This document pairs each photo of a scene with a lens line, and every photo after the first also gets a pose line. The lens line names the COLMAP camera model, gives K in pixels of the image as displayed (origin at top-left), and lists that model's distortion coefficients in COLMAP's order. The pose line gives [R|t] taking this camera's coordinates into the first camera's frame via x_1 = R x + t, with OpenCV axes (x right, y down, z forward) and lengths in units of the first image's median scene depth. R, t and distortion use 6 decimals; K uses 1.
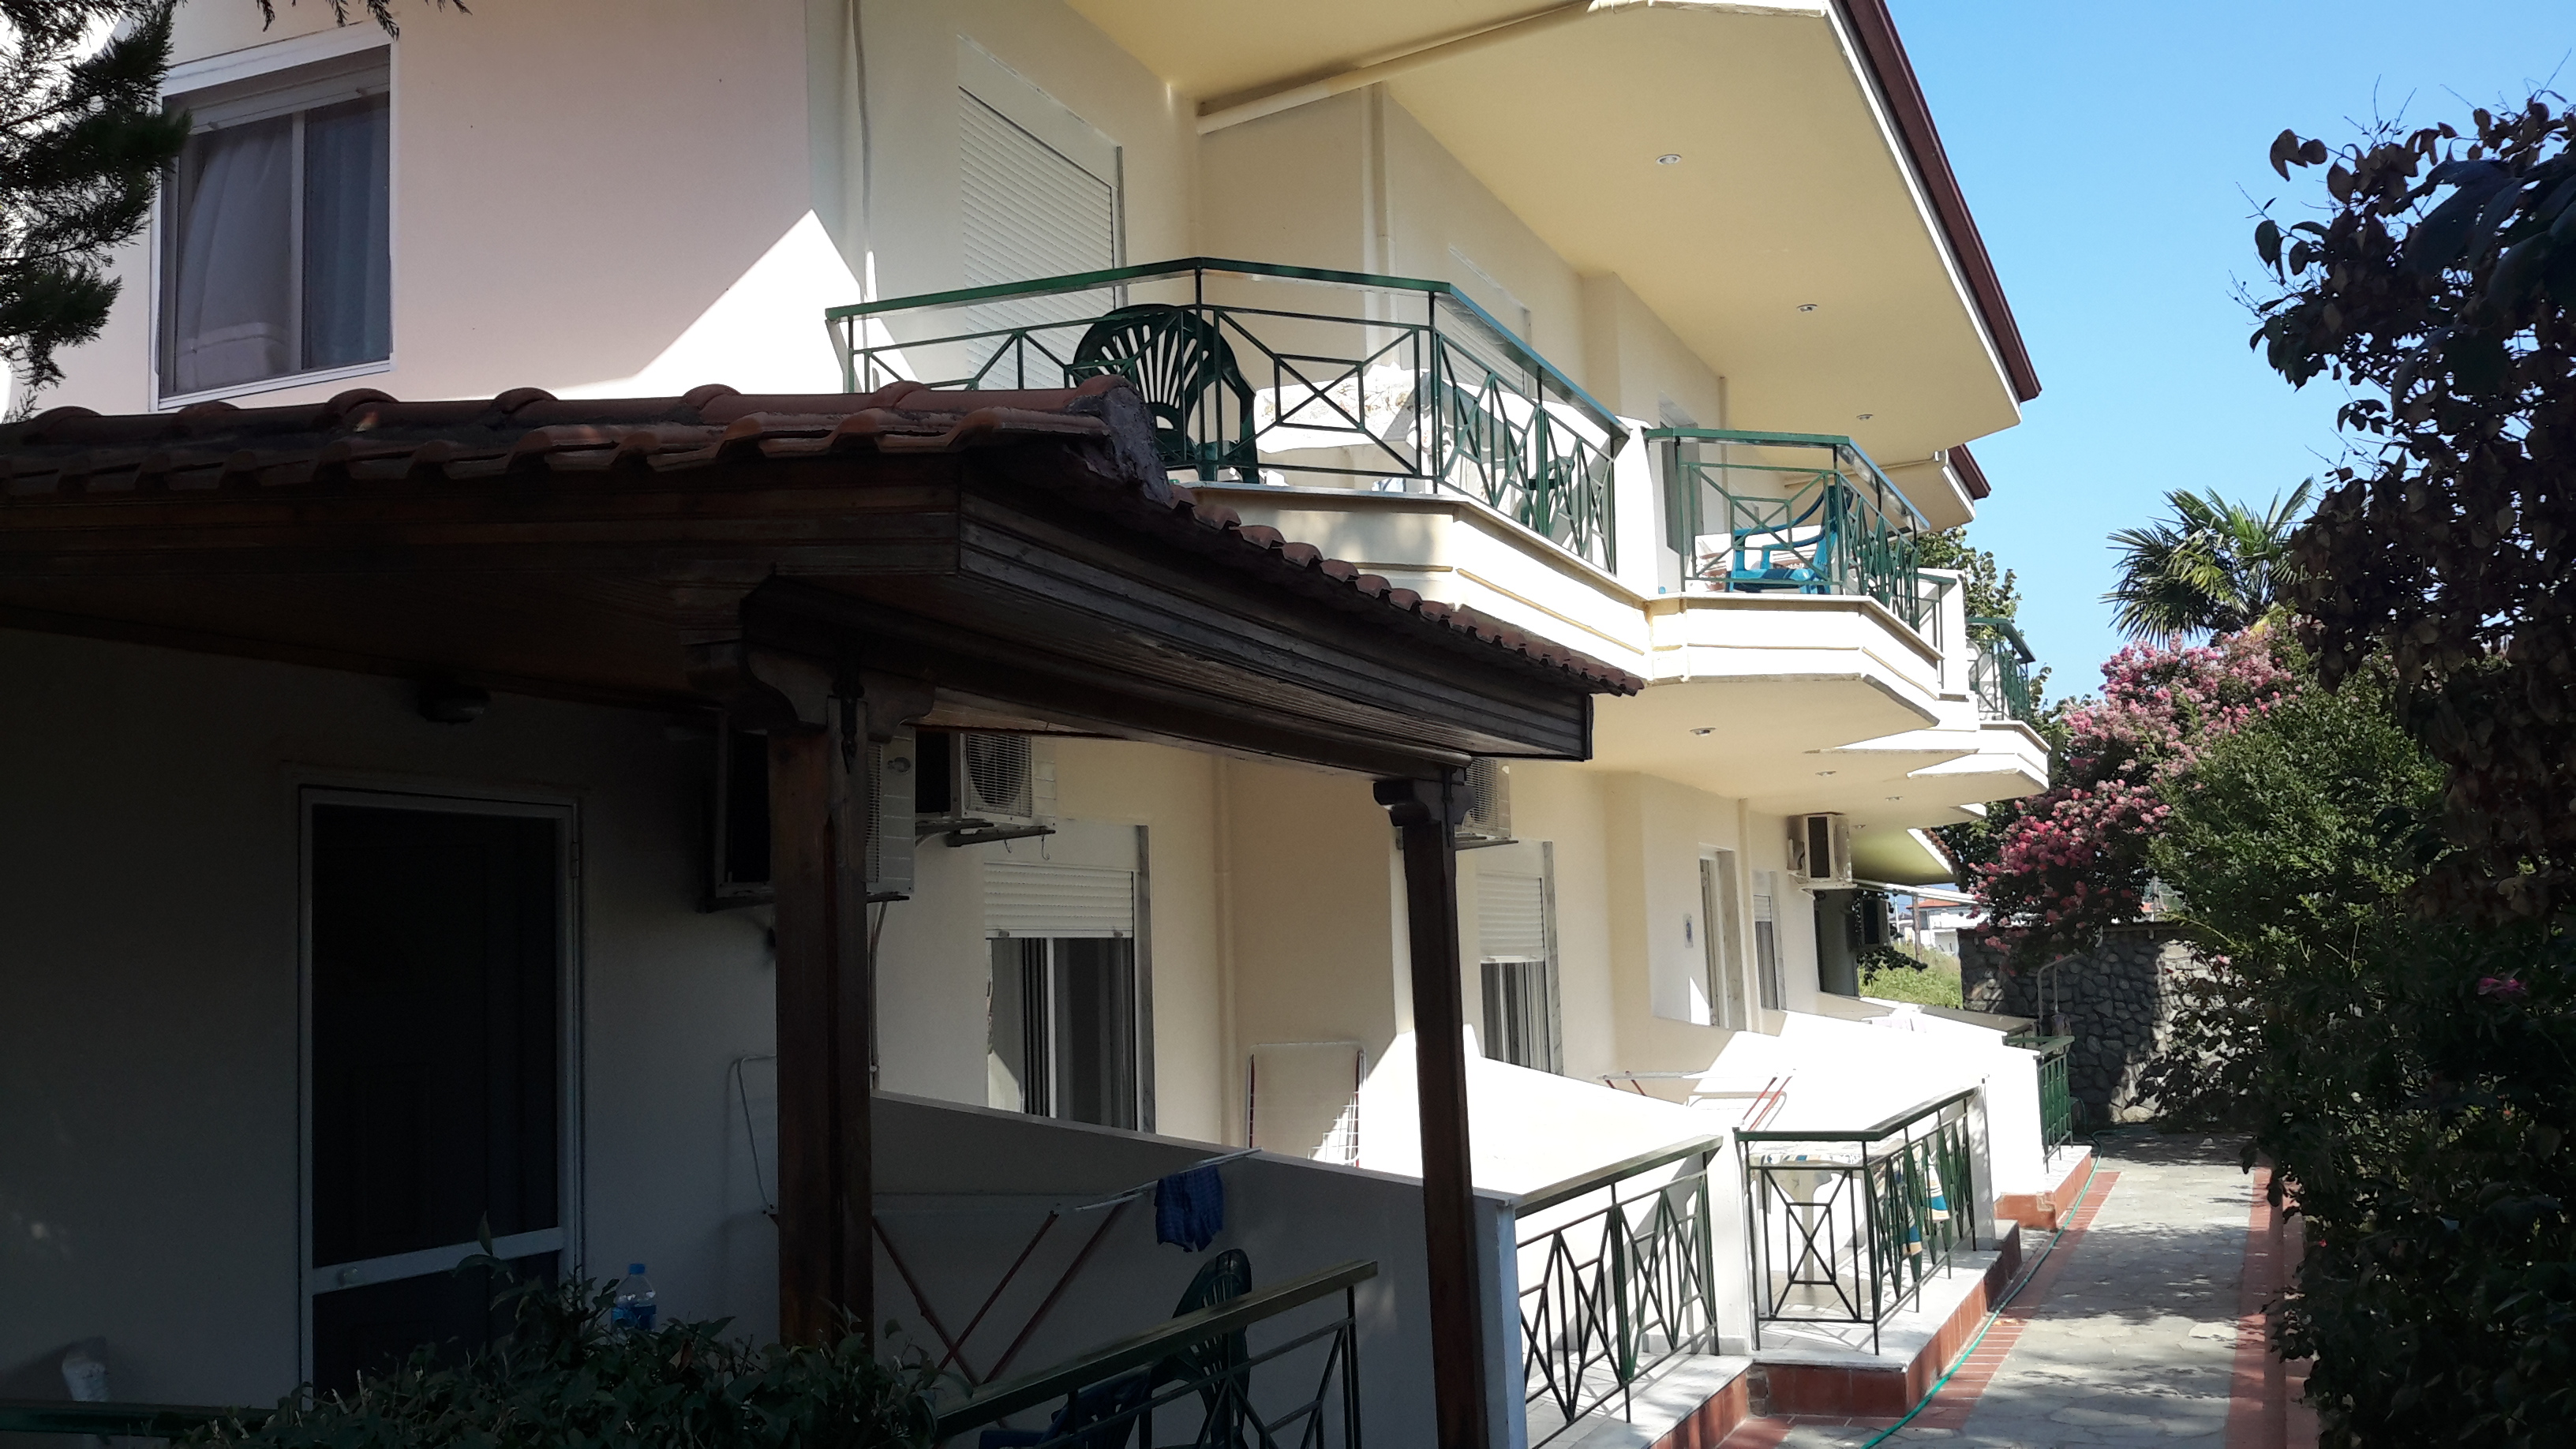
lens RADIAL K [[2259.6, 0, 1273.1], [0, 2259.6, 733.5], [0, 0, 1]] dist [0.010820, -0.003053]
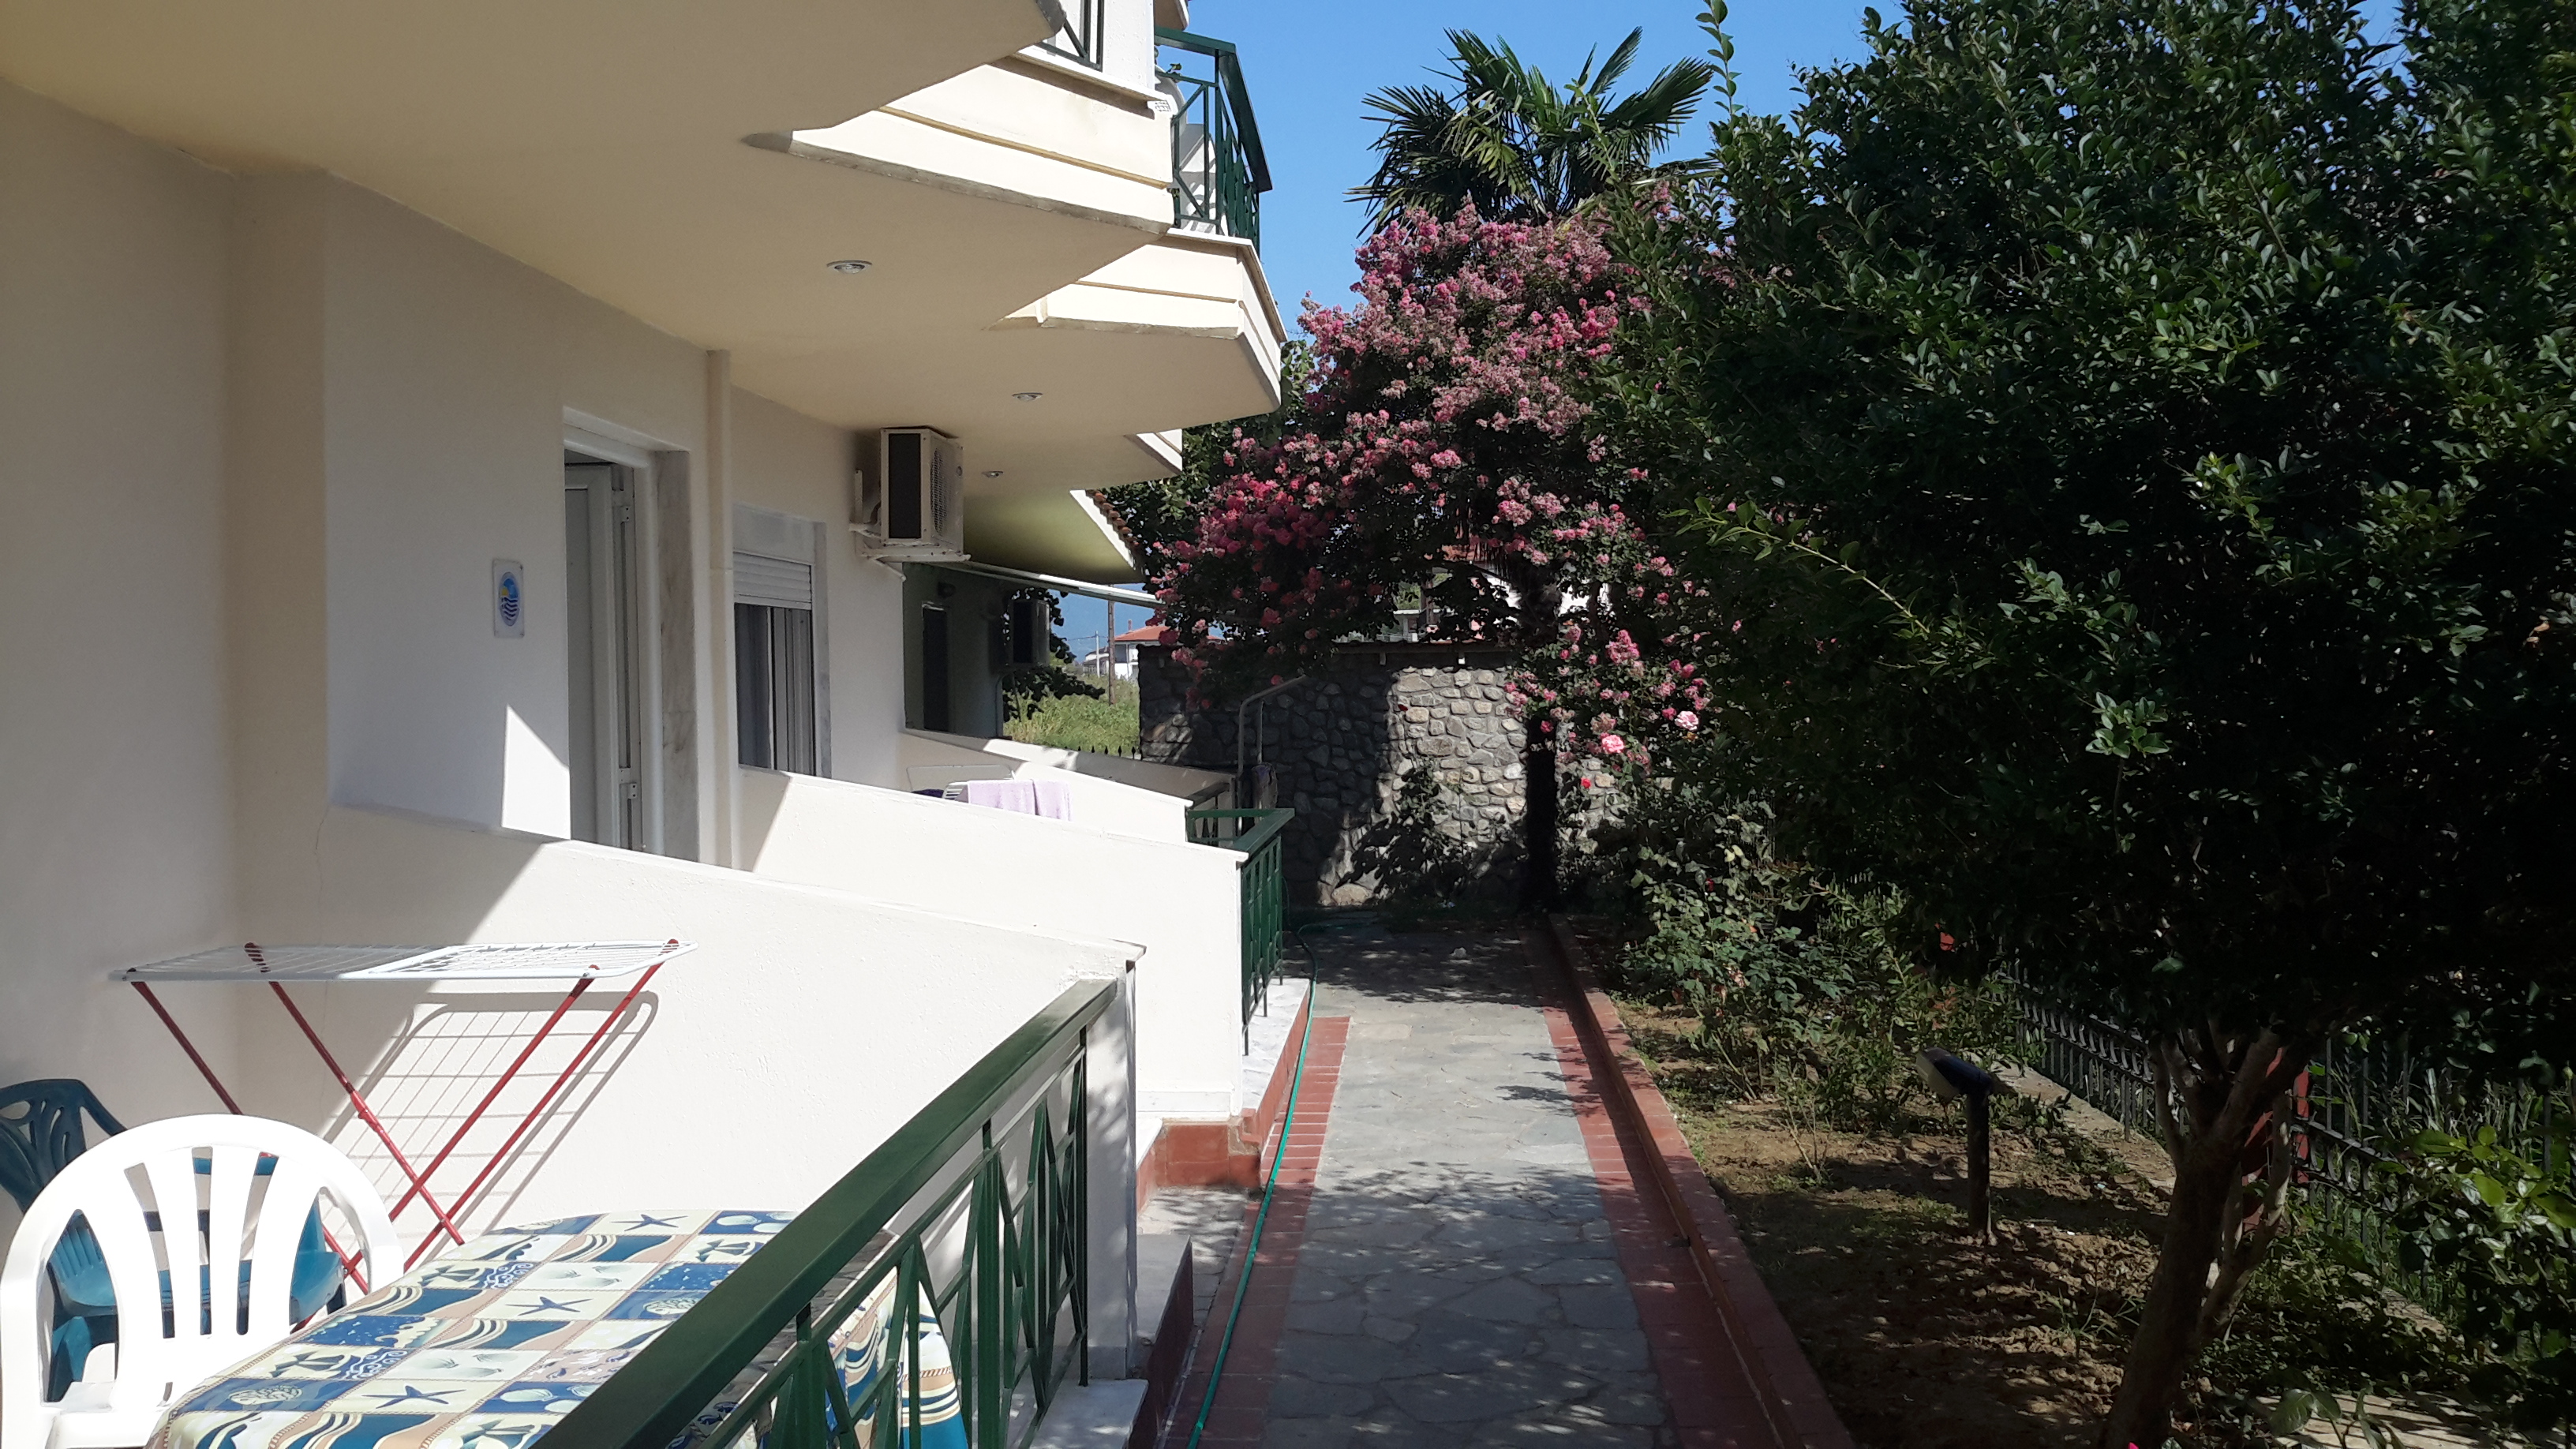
lens RADIAL K [[2259.6, 0, 1273.1], [0, 2259.6, 733.5], [0, 0, 1]] dist [0.010820, -0.003053]
pose [[0.940751, 0.016195, 0.338712, 0.121024], [-0.056912, 0.992231, 0.110626, 0.039284], [-0.334289, -0.123348, 0.934364, 0.373685]]
